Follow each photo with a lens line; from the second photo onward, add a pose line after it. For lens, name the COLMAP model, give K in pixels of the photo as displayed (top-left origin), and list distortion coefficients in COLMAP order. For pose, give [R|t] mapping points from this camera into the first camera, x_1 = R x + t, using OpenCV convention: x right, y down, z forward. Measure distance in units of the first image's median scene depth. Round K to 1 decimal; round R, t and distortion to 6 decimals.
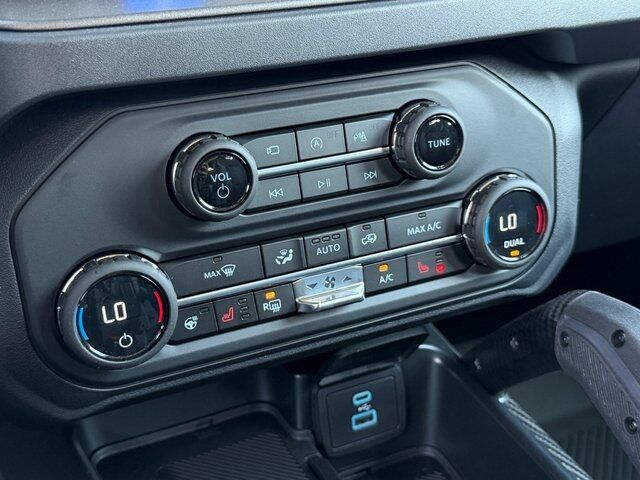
lens RADIAL K [[853.1, 0, 320.6], [0, 853.1, 238.4], [0, 0, 1]] dist [0.024039, 0.000000]
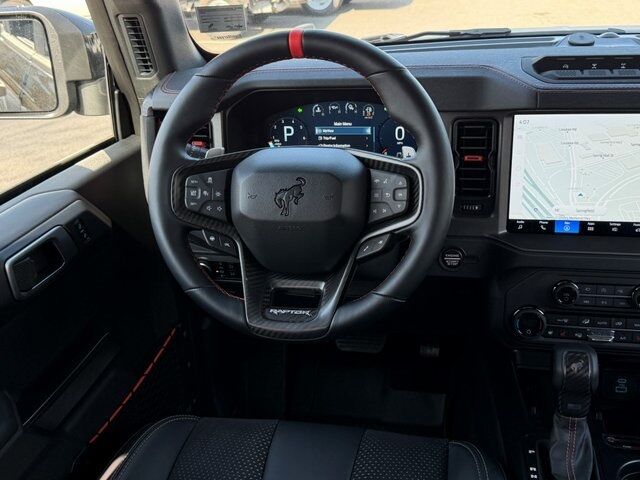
lens RADIAL K [[703.8, 0, 312.9], [0, 703.8, 251.1], [0, 0, 1]] dist [0.073542, 0.000000]
pose [[0.775039, 0.227649, -0.589484, 0.659852], [-0.214644, 0.972231, 0.093250, -0.256407], [0.594342, 0.054257, 0.802380, -1.712735]]
